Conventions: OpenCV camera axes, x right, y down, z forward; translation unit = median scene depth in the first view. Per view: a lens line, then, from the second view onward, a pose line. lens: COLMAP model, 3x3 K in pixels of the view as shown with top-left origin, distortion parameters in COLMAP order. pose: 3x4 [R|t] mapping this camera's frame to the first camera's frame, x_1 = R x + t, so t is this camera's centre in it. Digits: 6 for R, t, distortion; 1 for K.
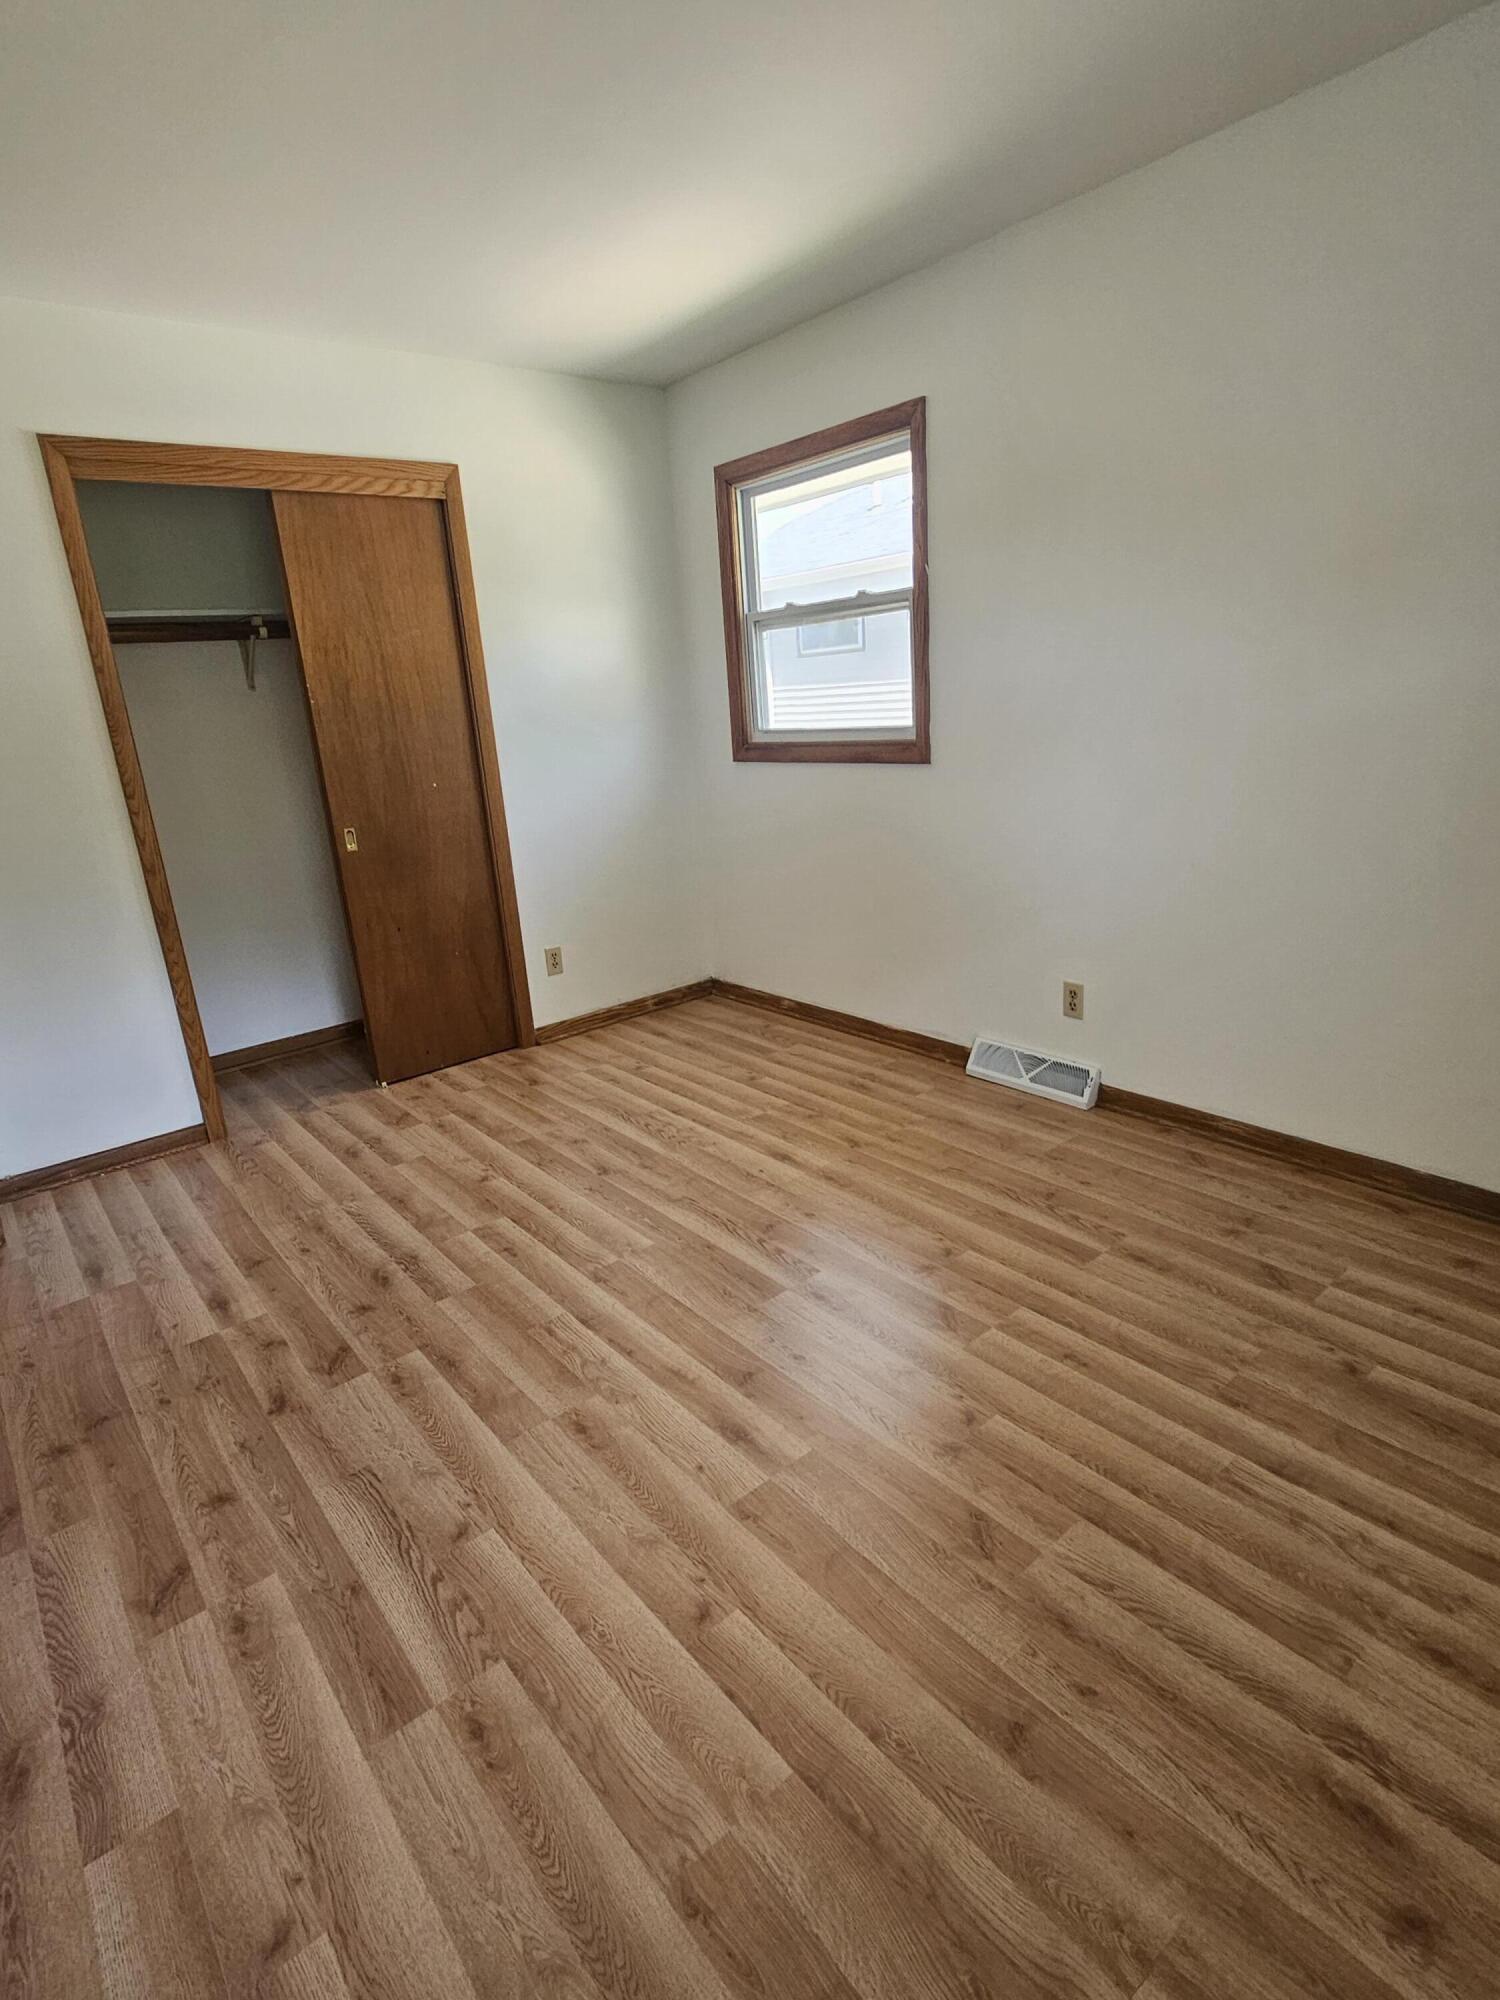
lens RADIAL K [[974.2, 0, 750.0], [0, 974.2, 1000.0], [0, 0, 1]] dist [-0.001208, -0.000781]
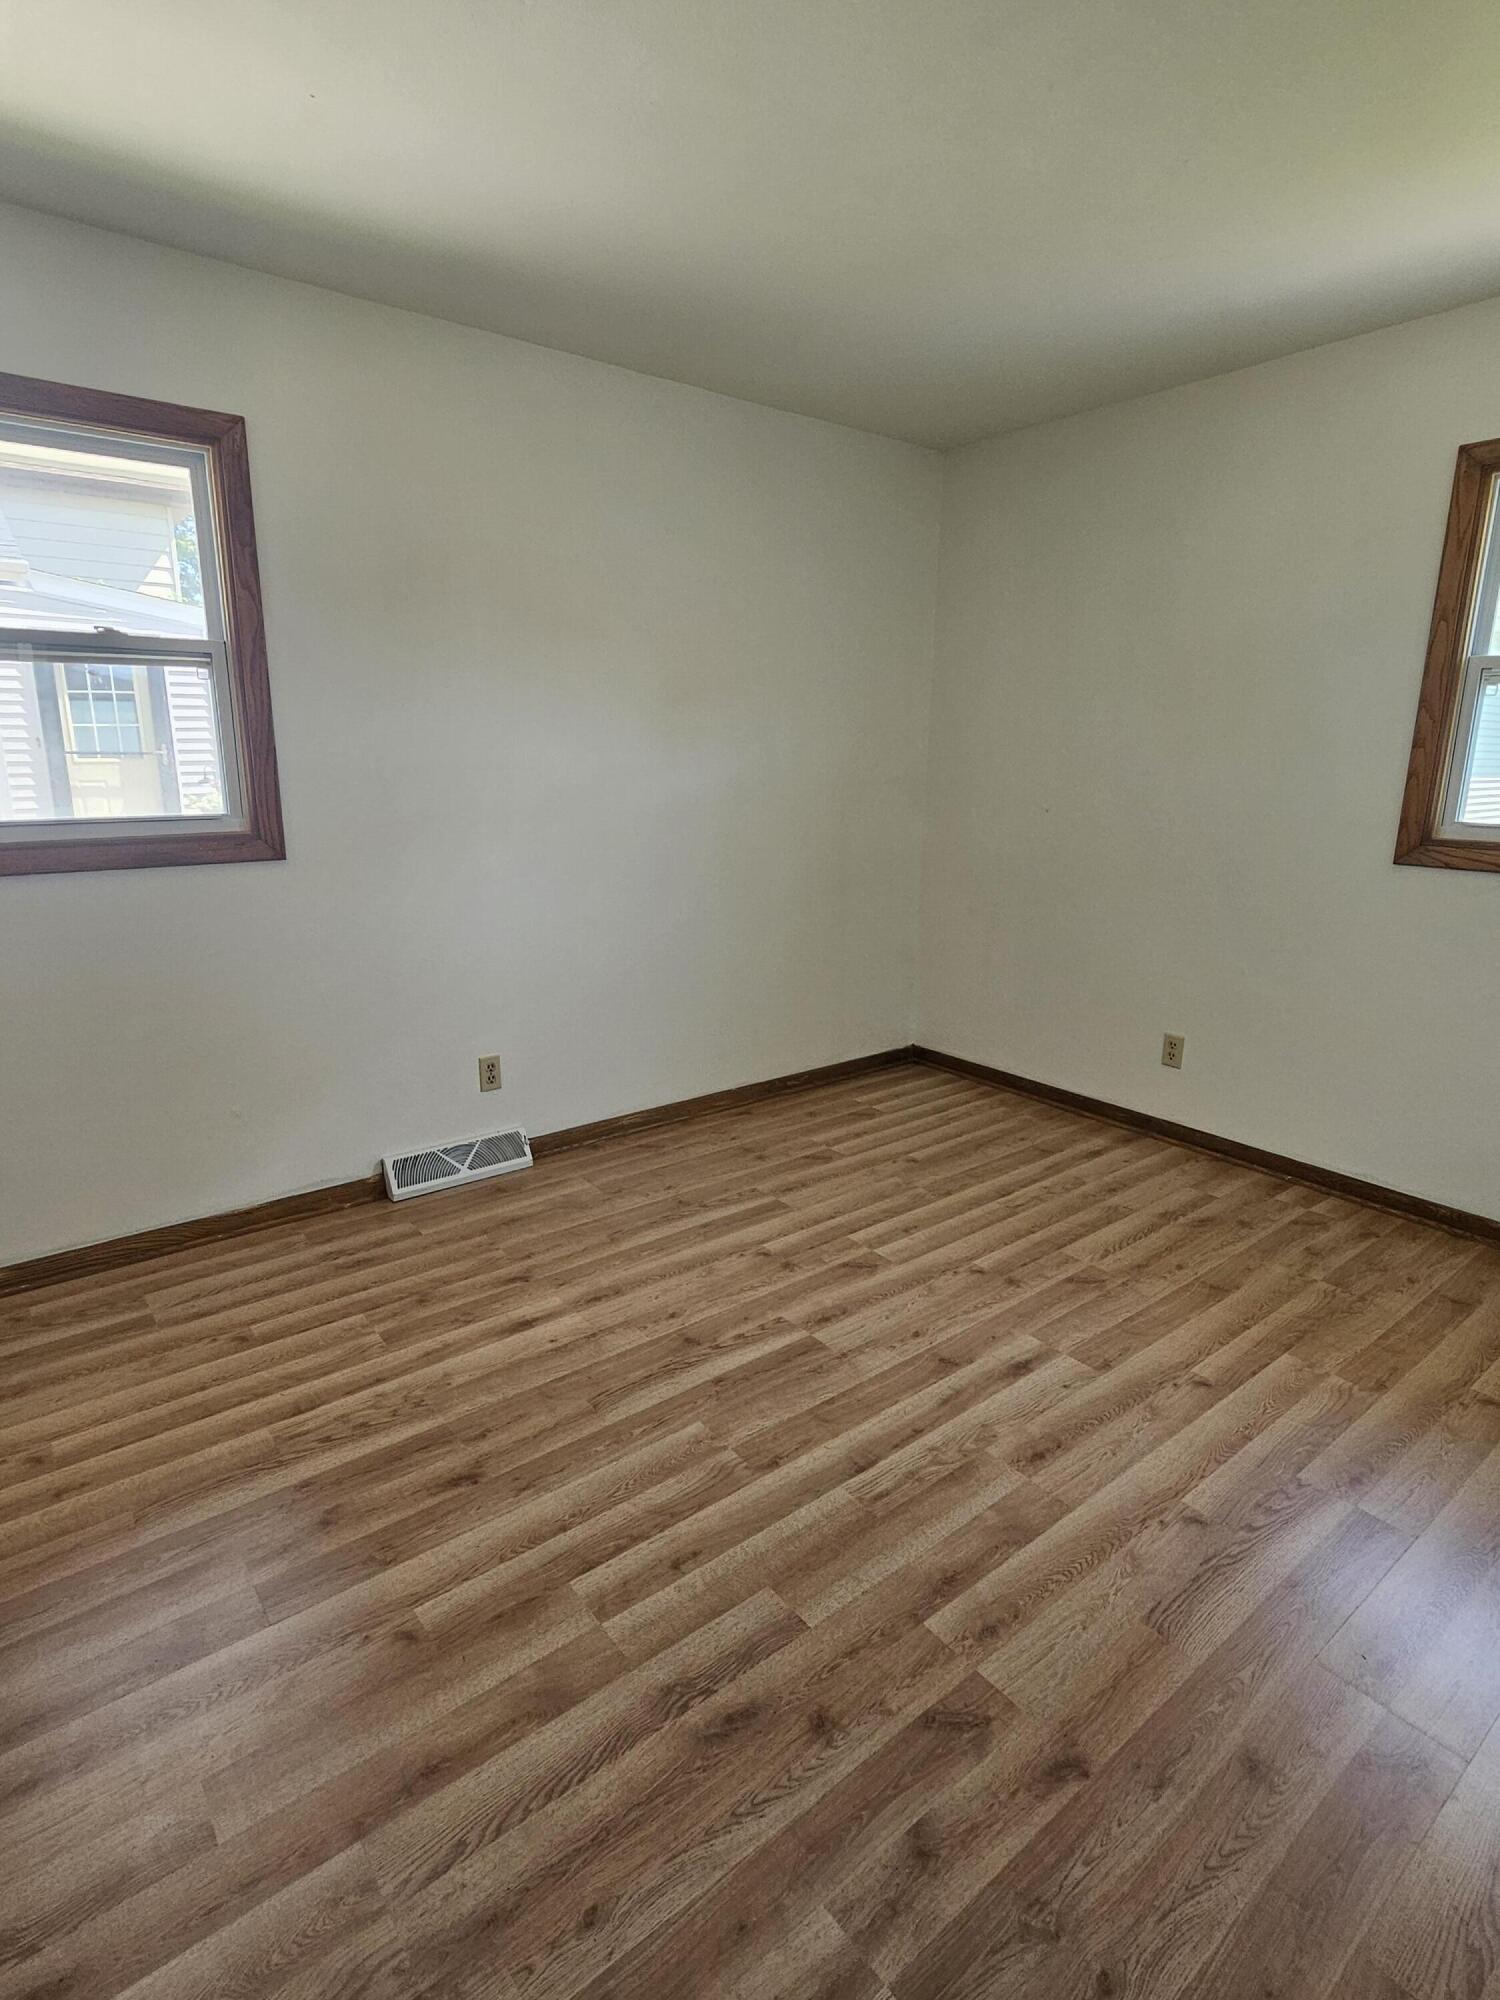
lens RADIAL K [[974.2, 0, 750.0], [0, 974.2, 1000.0], [0, 0, 1]] dist [-0.001208, -0.000781]
pose [[0.067659, -0.181859, 0.980994, -0.845743], [0.293711, 0.943307, 0.154615, -0.198459], [-0.953497, 0.277667, 0.117237, 0.786628]]
